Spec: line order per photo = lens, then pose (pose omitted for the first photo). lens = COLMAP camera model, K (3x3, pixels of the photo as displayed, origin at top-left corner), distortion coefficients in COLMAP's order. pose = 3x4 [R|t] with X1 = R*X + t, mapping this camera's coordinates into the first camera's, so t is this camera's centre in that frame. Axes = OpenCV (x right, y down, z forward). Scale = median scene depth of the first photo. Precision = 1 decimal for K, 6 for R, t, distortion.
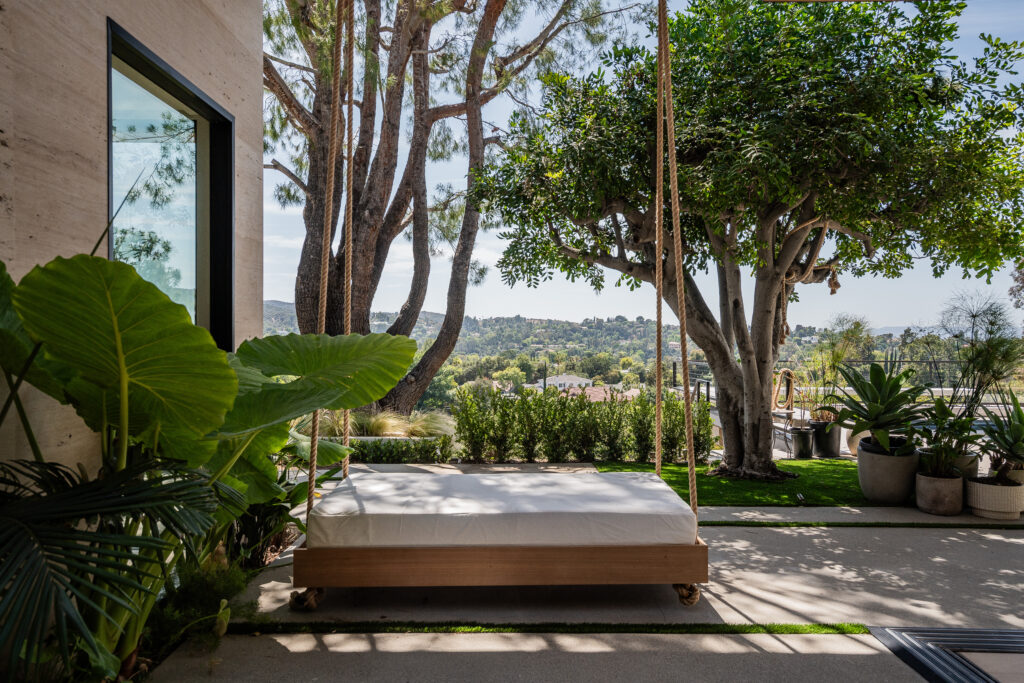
lens RADIAL K [[763.1, 0, 512.0], [0, 763.1, 341.5], [0, 0, 1]] dist [0.002952, 0.000825]
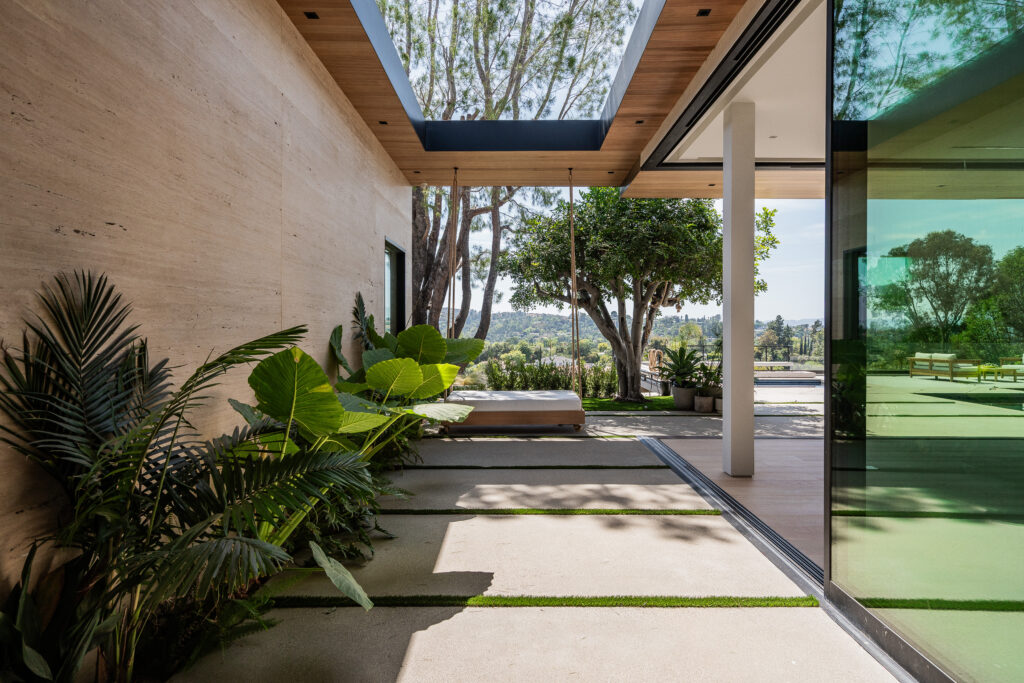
lens RADIAL K [[583.6, 0, 512.0], [0, 583.6, 341.5], [0, 0, 1]] dist [-0.000392, -0.000041]
pose [[0.999984, -0.000882, -0.005591, -0.002393], [0.000984, 0.999832, 0.018298, -0.014267], [0.005573, -0.018304, 0.999817, -0.515974]]
